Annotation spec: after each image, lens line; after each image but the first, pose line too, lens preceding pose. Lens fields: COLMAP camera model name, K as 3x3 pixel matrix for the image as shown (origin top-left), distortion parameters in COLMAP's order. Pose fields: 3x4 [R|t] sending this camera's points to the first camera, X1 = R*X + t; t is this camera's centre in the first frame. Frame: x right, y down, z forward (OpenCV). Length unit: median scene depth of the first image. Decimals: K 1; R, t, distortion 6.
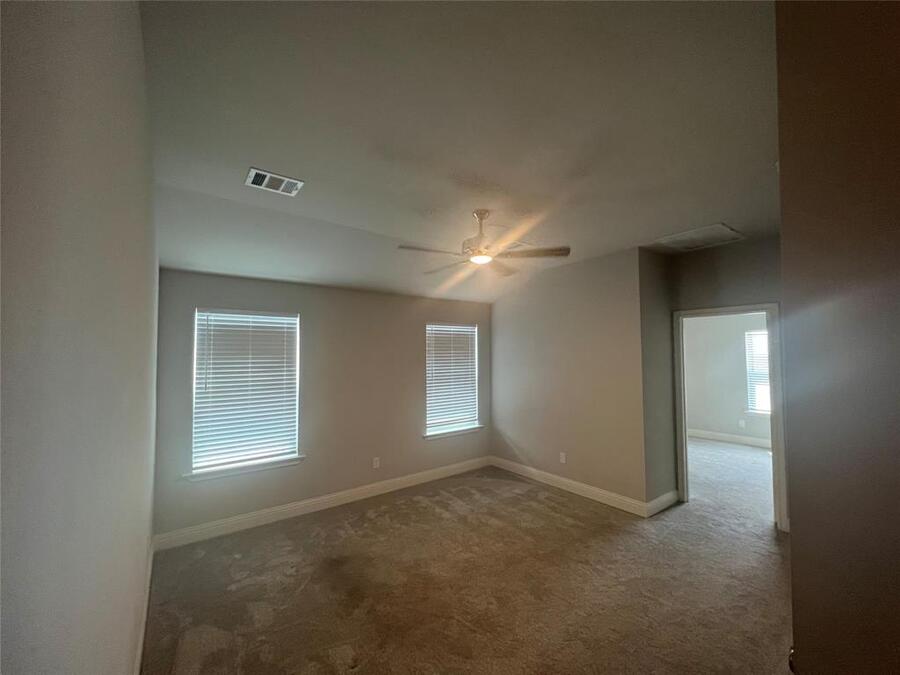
lens RADIAL K [[364.2, 0, 446.5], [0, 364.2, 332.6], [0, 0, 1]] dist [-0.002097, -0.000670]
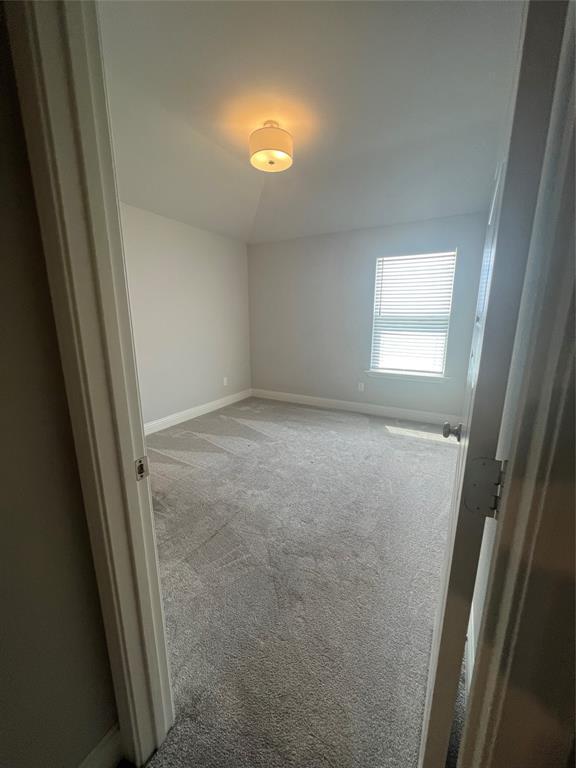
lens RADIAL K [[310.8, 0, 286.0], [0, 310.8, 384.9], [0, 0, 1]] dist [-0.002097, -0.000670]
pose [[0.915445, -0.092025, 0.391781, 0.613880], [-0.016633, 0.964021, 0.265304, 0.114550], [-0.402100, -0.249387, 0.880978, 0.730414]]
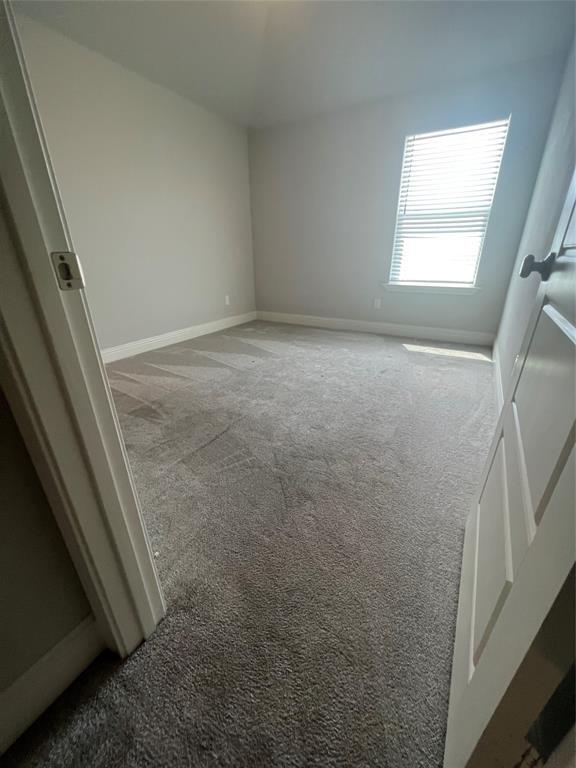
lens RADIAL K [[310.8, 0, 286.2], [0, 310.8, 387.4], [0, 0, 1]] dist [-0.002097, -0.000670]
pose [[0.923714, -0.163715, 0.346339, 0.631038], [-0.008923, 0.894641, 0.446696, 0.196637], [-0.382980, -0.415709, 0.824932, 0.769210]]
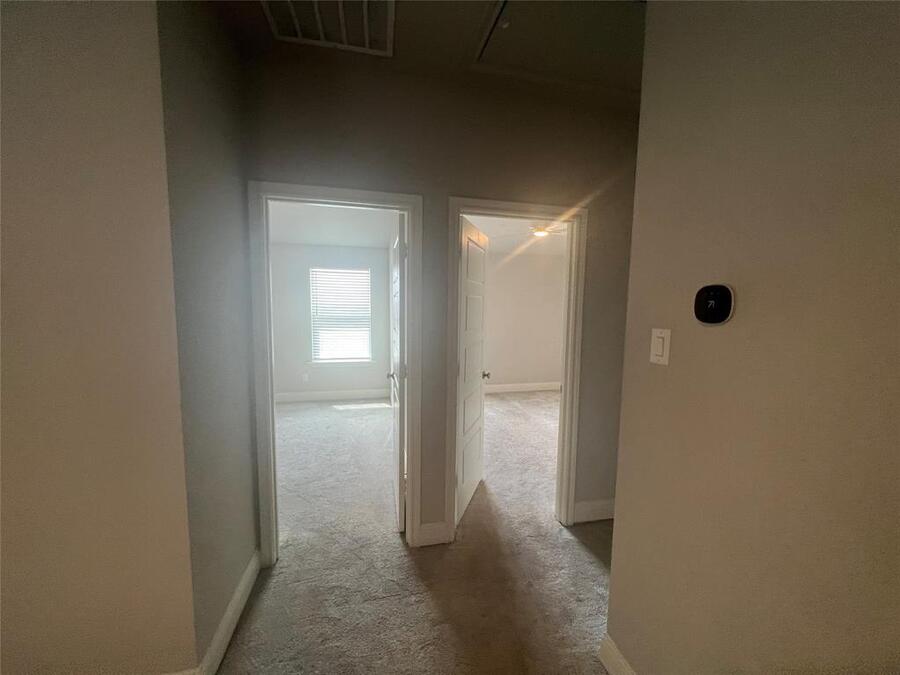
lens RADIAL K [[364.2, 0, 453.7], [0, 364.2, 340.2], [0, 0, 1]] dist [-0.002097, -0.000670]
pose [[0.409363, -0.085829, 0.908326, 0.279197], [-0.061300, 0.990728, 0.121242, 0.059971], [-0.910310, -0.105312, 0.400306, 0.522005]]
